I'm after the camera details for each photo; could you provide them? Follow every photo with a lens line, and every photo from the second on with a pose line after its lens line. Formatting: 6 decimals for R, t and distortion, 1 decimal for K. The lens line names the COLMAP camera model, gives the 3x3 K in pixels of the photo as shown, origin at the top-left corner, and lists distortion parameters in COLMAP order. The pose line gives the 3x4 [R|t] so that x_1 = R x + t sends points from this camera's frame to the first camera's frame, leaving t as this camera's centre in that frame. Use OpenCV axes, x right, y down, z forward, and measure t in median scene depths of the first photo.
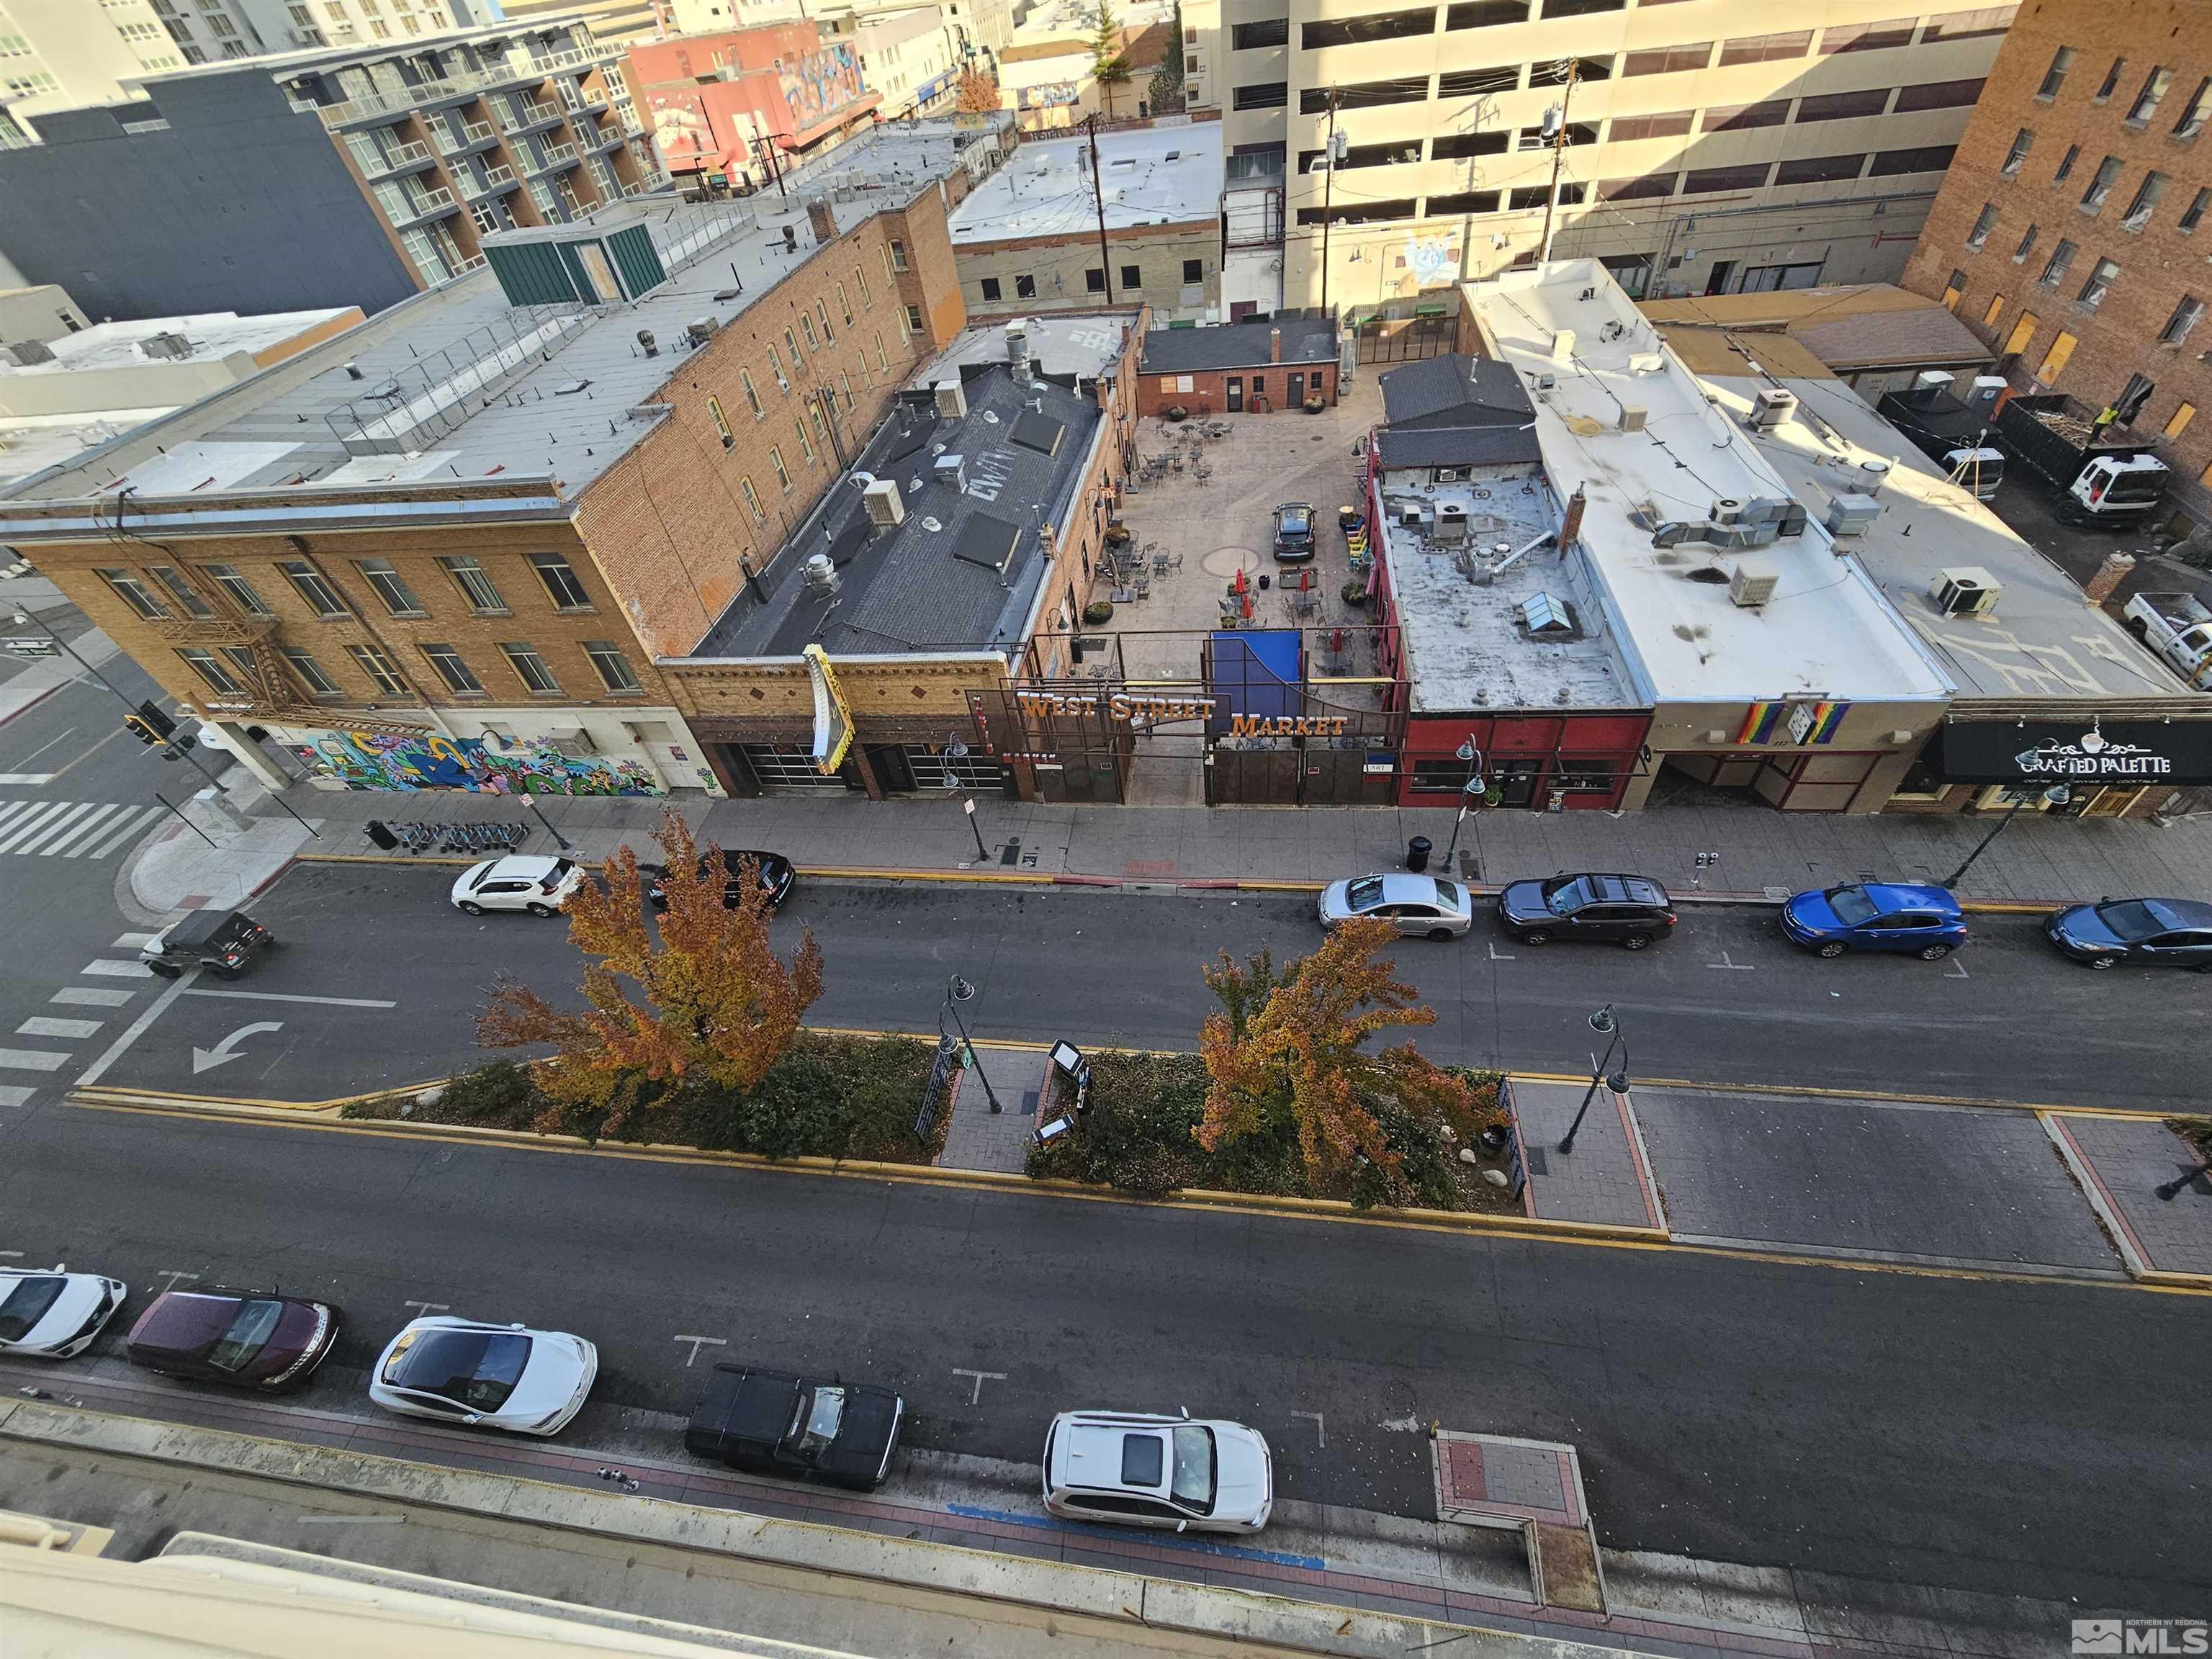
lens RADIAL K [[909.1, 0, 1113.6], [0, 909.1, 824.5], [0, 0, 1]] dist [-0.001789, 0.002017]
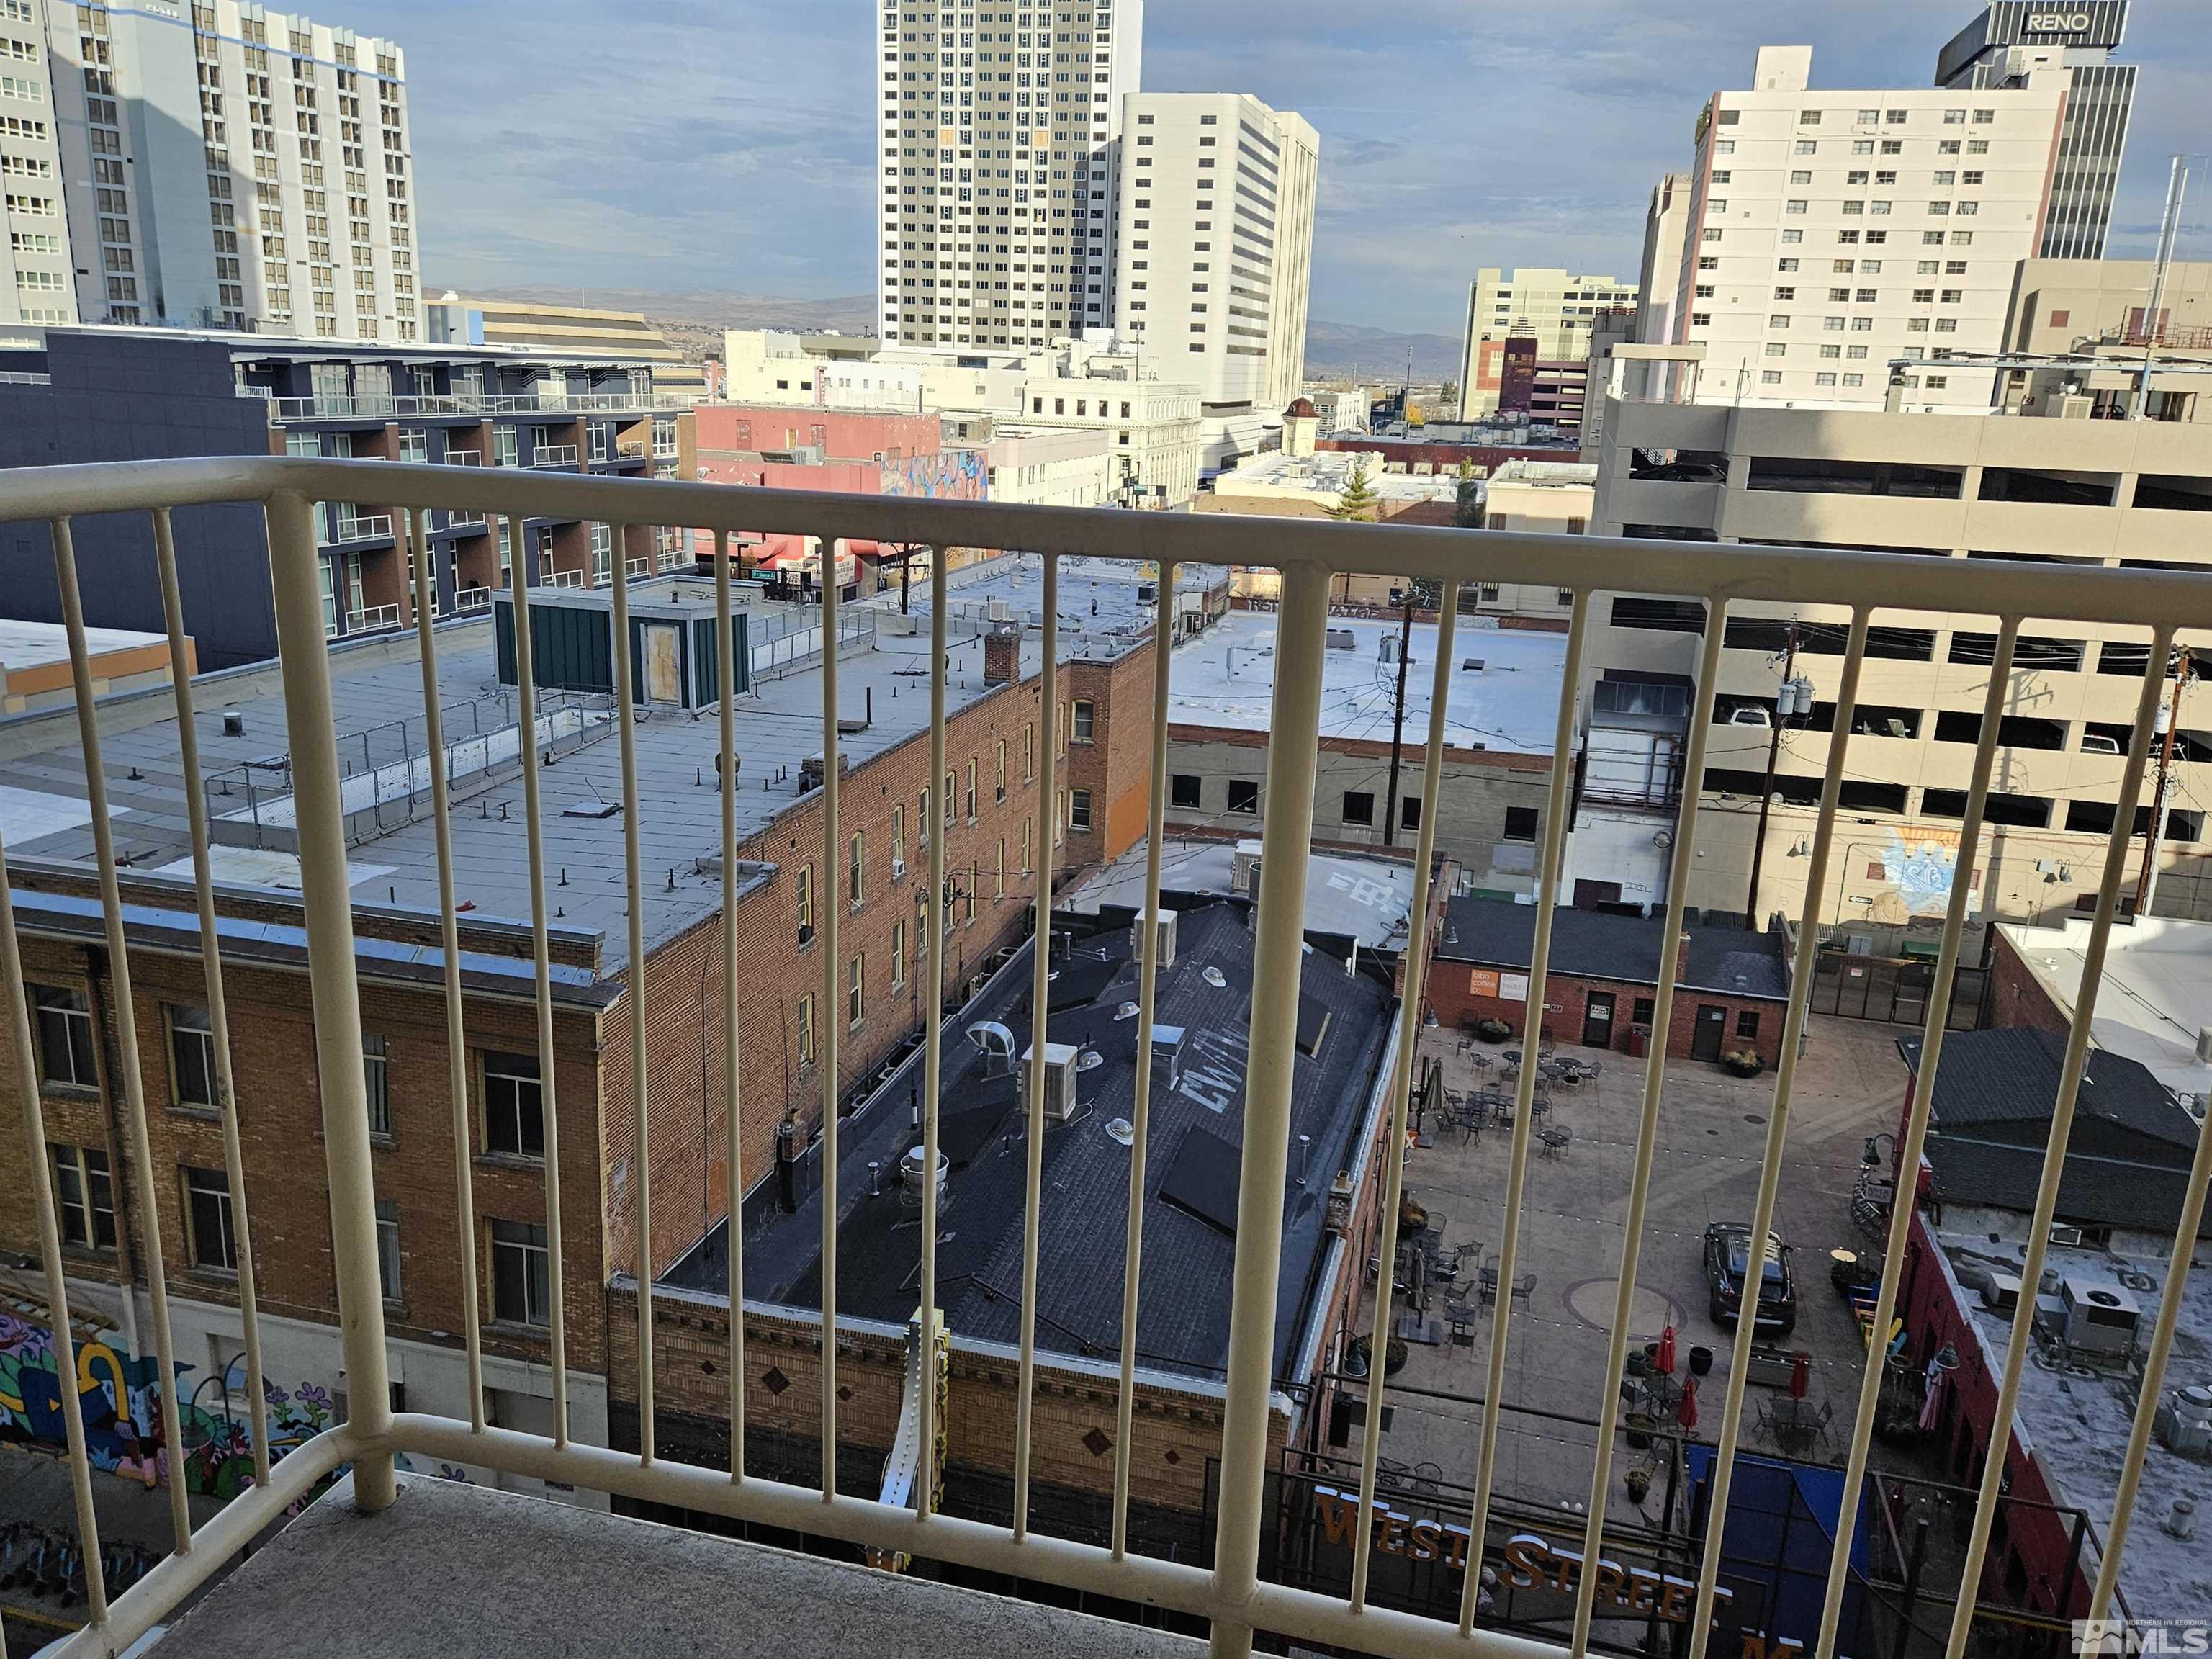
lens RADIAL K [[1716.2, 0, 1112.8], [0, 1716.2, 858.0], [0, 0, 1]] dist [0.091380, -0.087068]
pose [[0.980978, 0.177831, -0.077830, -0.124399], [-0.193327, 0.858878, -0.474292, 0.020323], [-0.017497, 0.480317, 0.876921, -0.001088]]
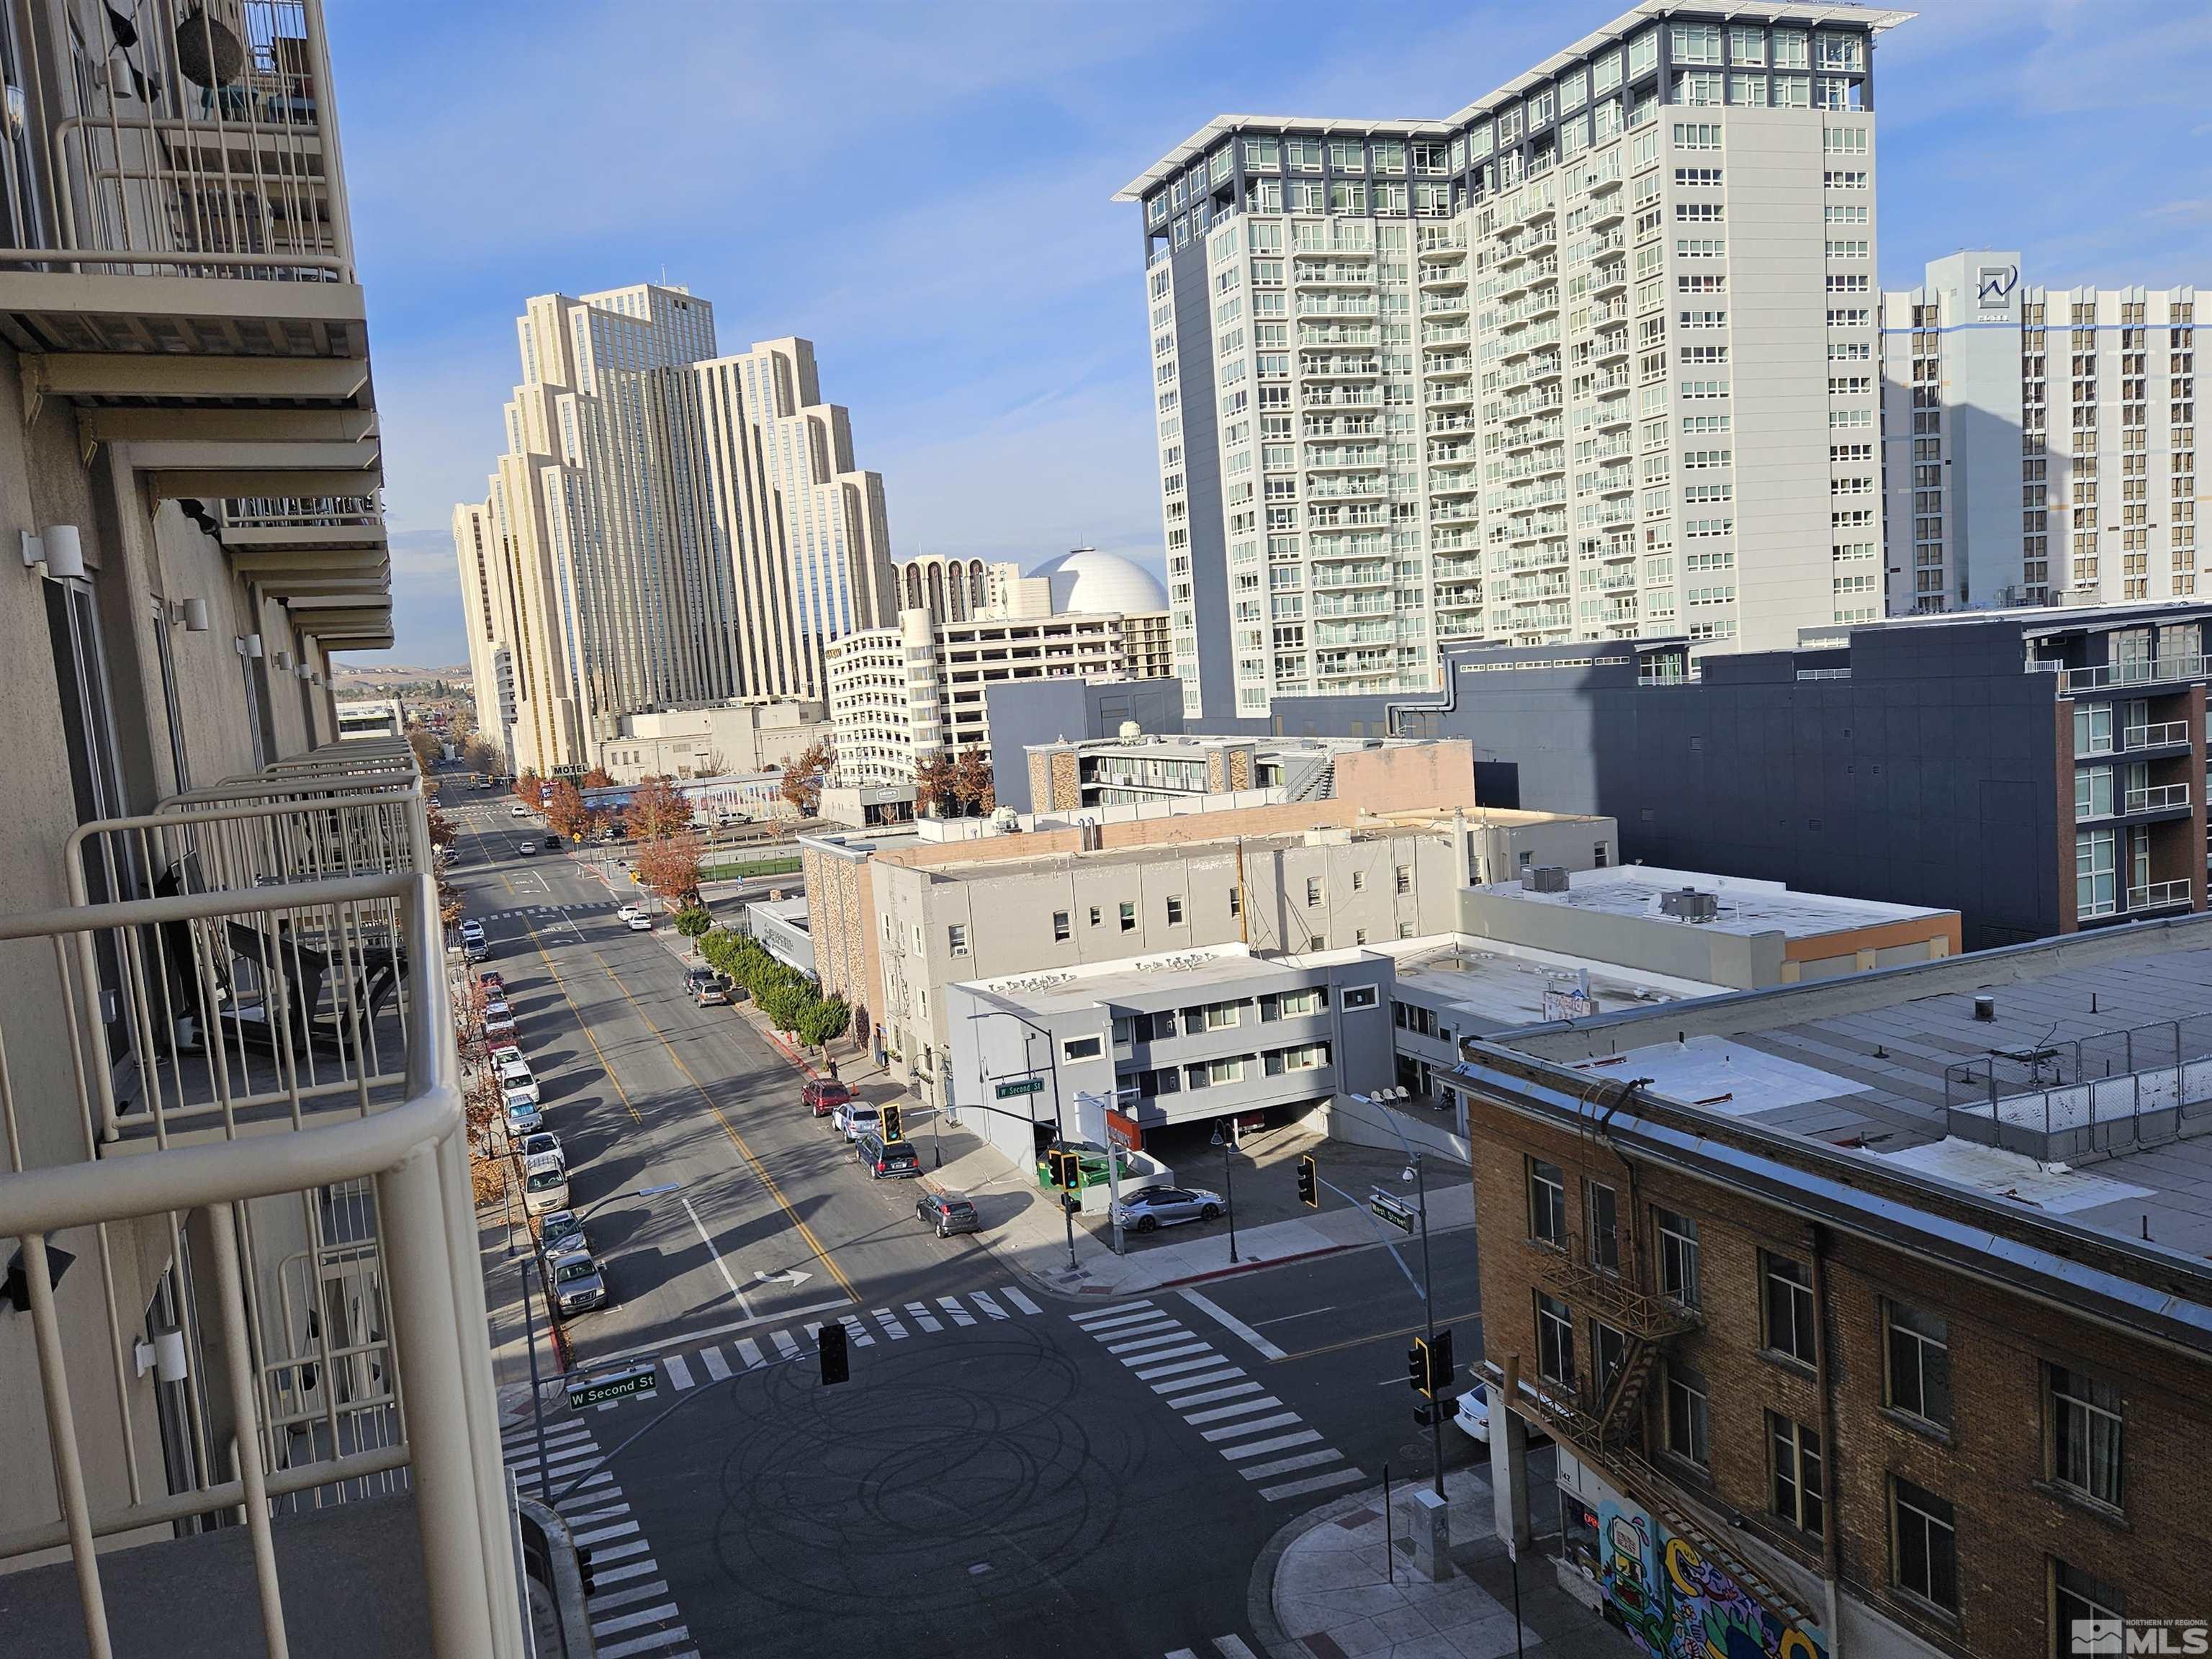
lens RADIAL K [[1716.7, 0, 1085.3], [0, 1716.7, 850.2], [0, 0, 1]] dist [0.096896, -0.084507]
pose [[0.486214, 0.163123, -0.858479, -0.134541], [-0.601735, 0.774886, -0.193563, -0.003624], [0.633649, 0.610690, 0.474918, 0.019337]]
